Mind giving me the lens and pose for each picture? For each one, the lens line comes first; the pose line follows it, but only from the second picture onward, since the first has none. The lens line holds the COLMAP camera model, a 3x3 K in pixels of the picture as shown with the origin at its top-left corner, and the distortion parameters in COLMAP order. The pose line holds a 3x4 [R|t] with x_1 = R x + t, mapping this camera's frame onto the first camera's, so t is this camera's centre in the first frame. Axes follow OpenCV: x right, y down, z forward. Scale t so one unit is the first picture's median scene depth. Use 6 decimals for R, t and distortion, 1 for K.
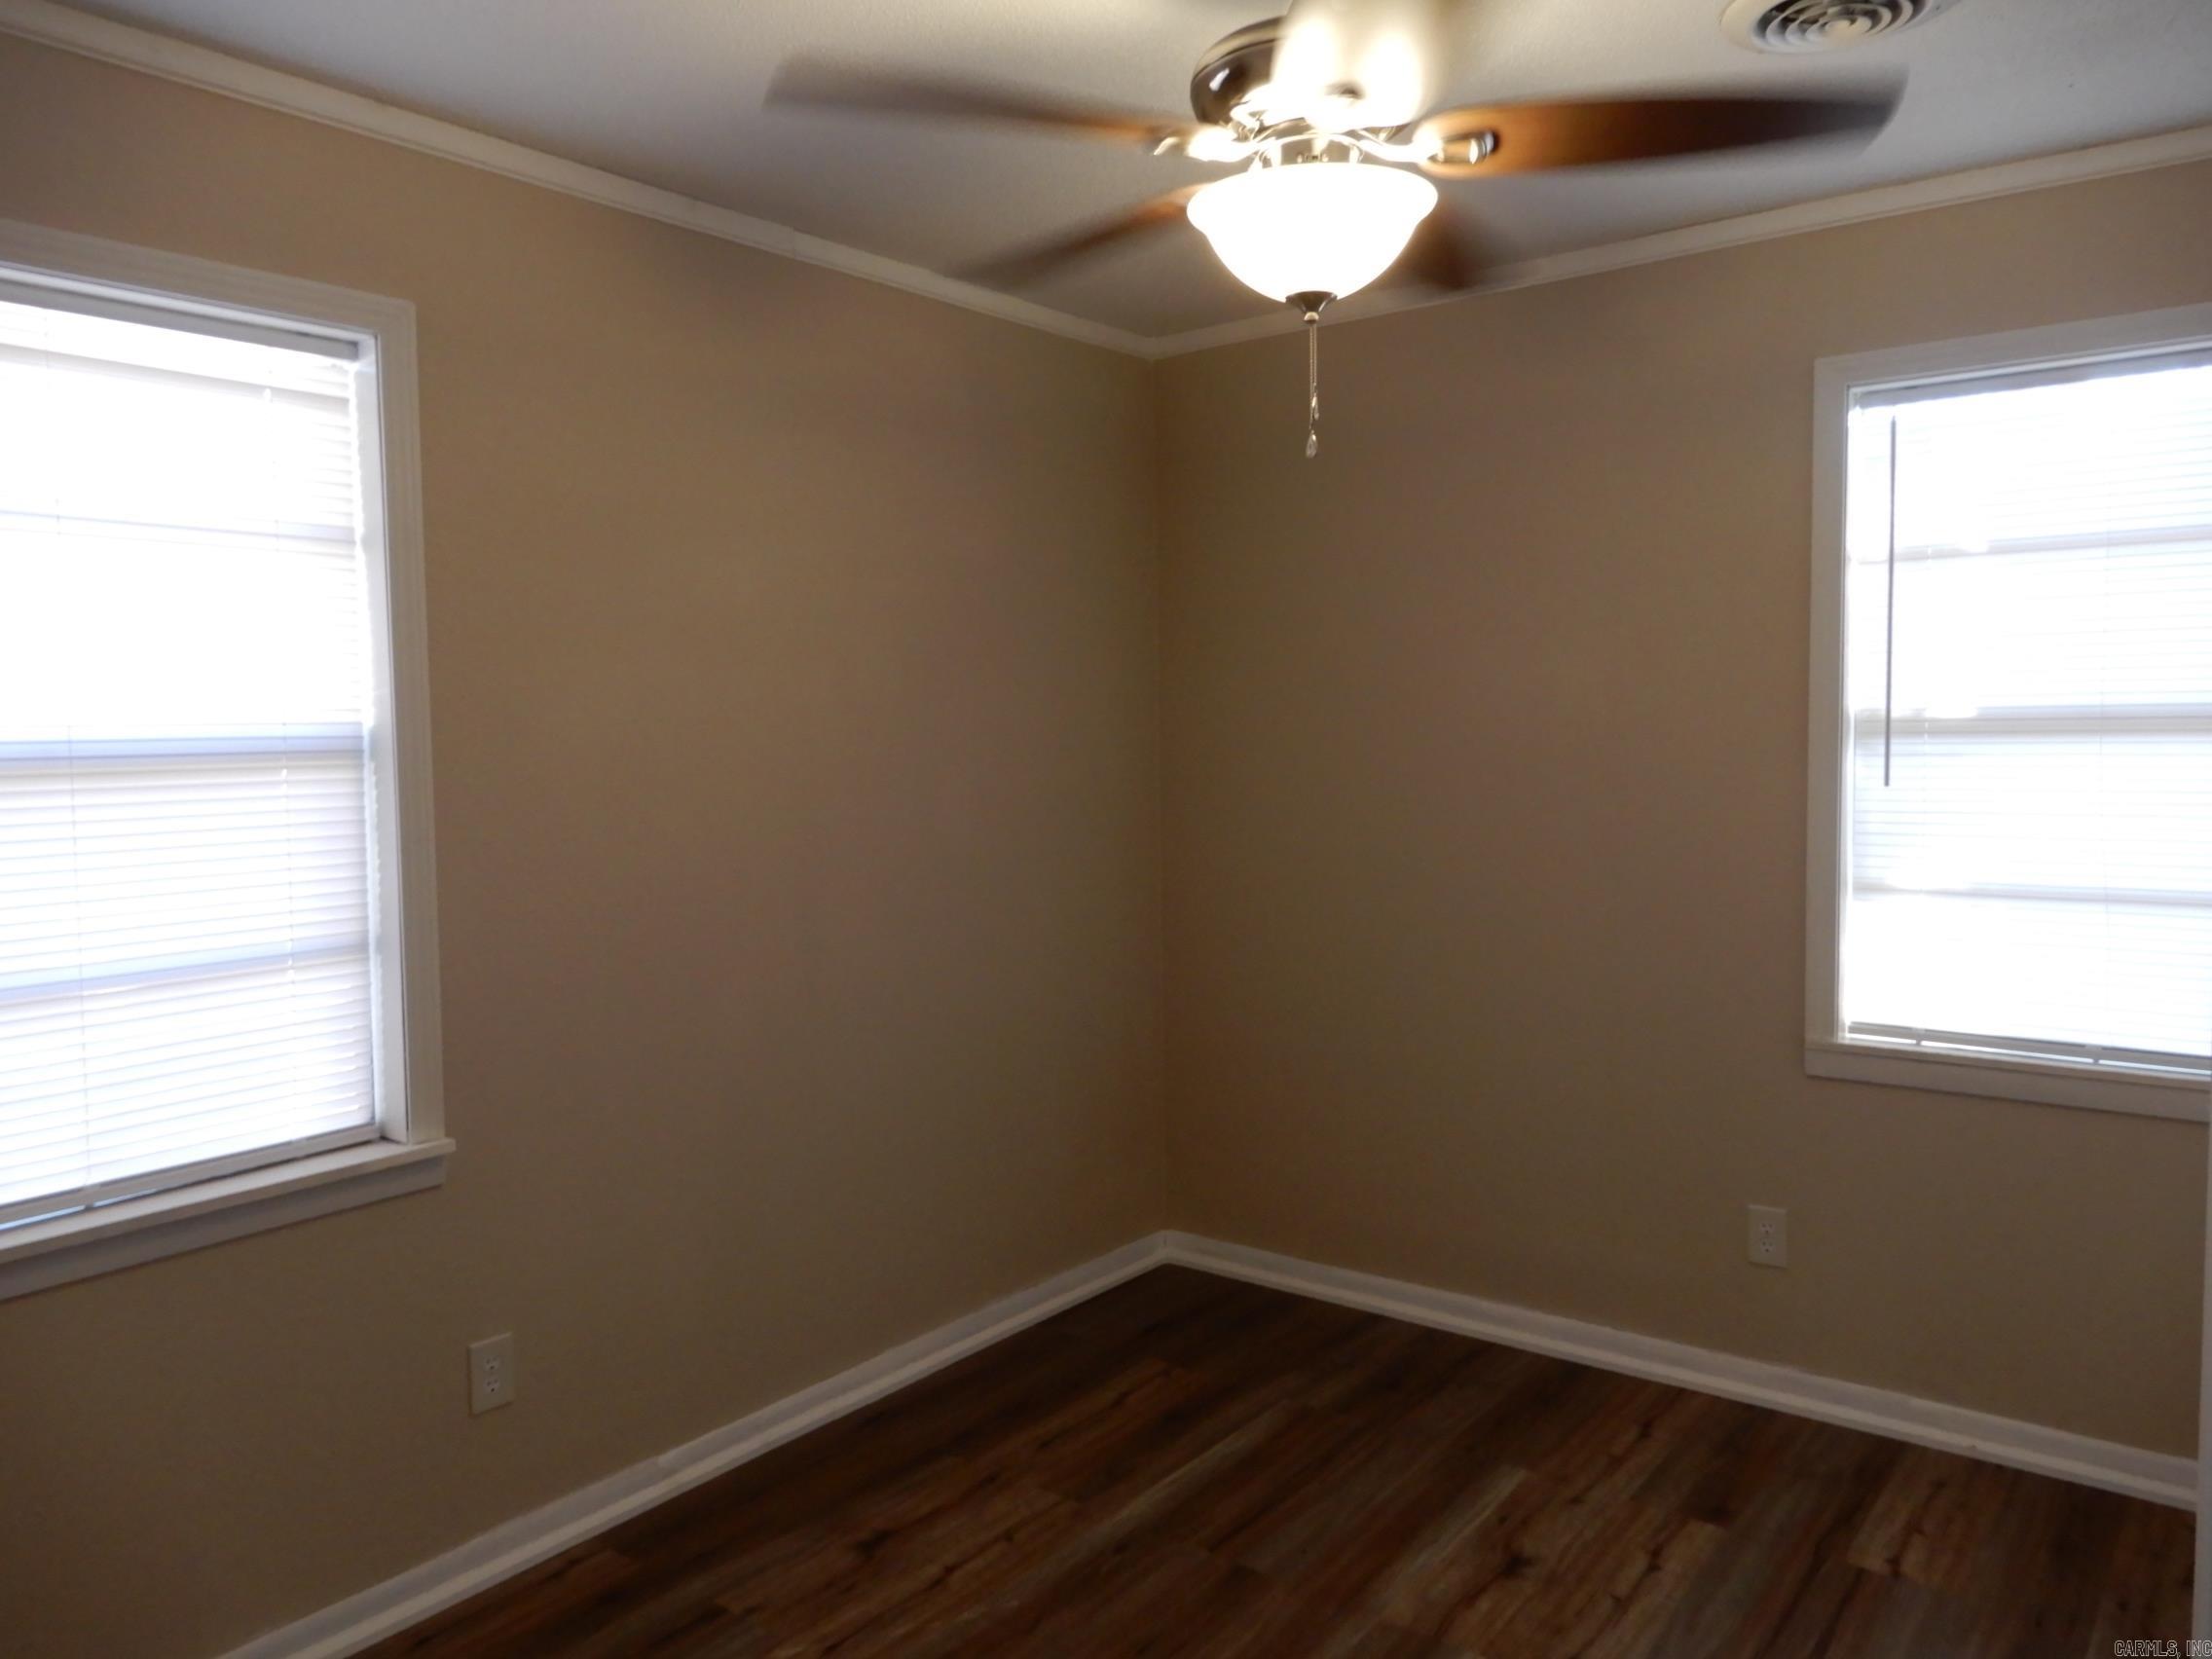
lens RADIAL K [[1573.1, 0, 1099.8], [0, 1573.1, 852.8], [0, 0, 1]] dist [0.017787, -0.019715]
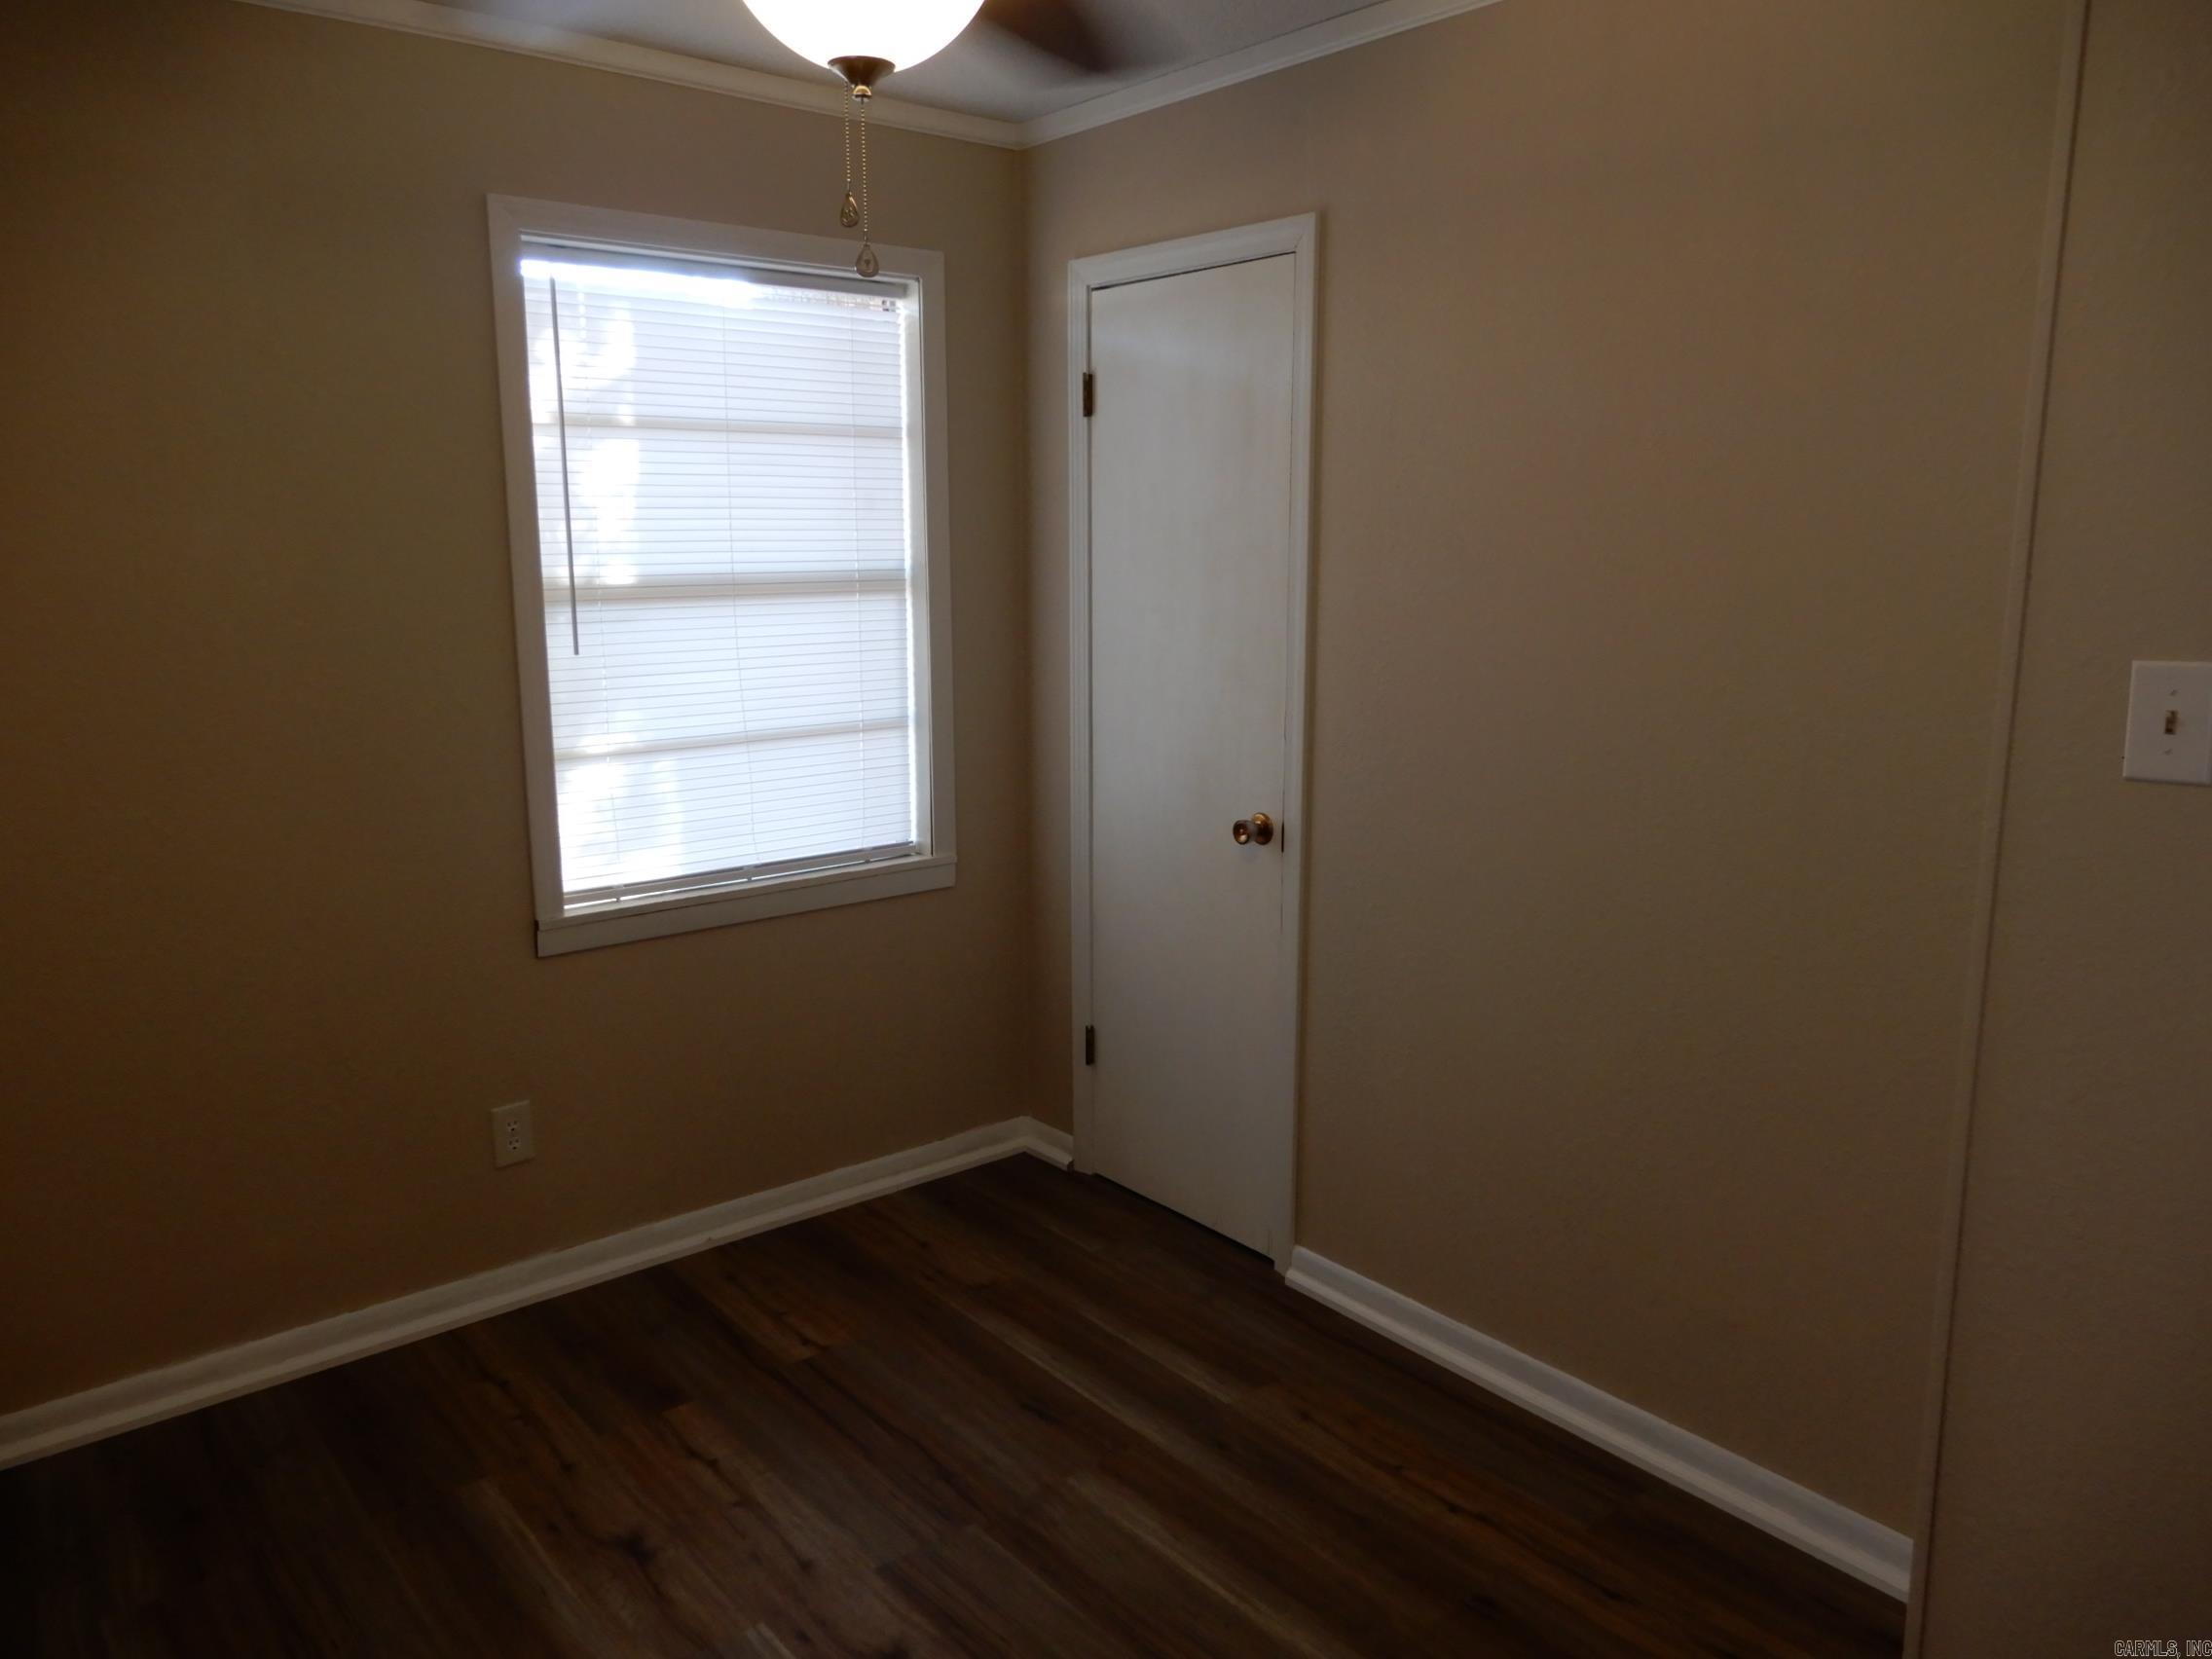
lens RADIAL K [[1573.1, 0, 1114.5], [0, 1573.1, 840.9], [0, 0, 1]] dist [0.017787, -0.019715]
pose [[0.217808, -0.166925, 0.961611, -0.412685], [0.083795, 0.984826, 0.151975, -0.049326], [-0.972388, 0.047477, 0.228490, 0.447860]]
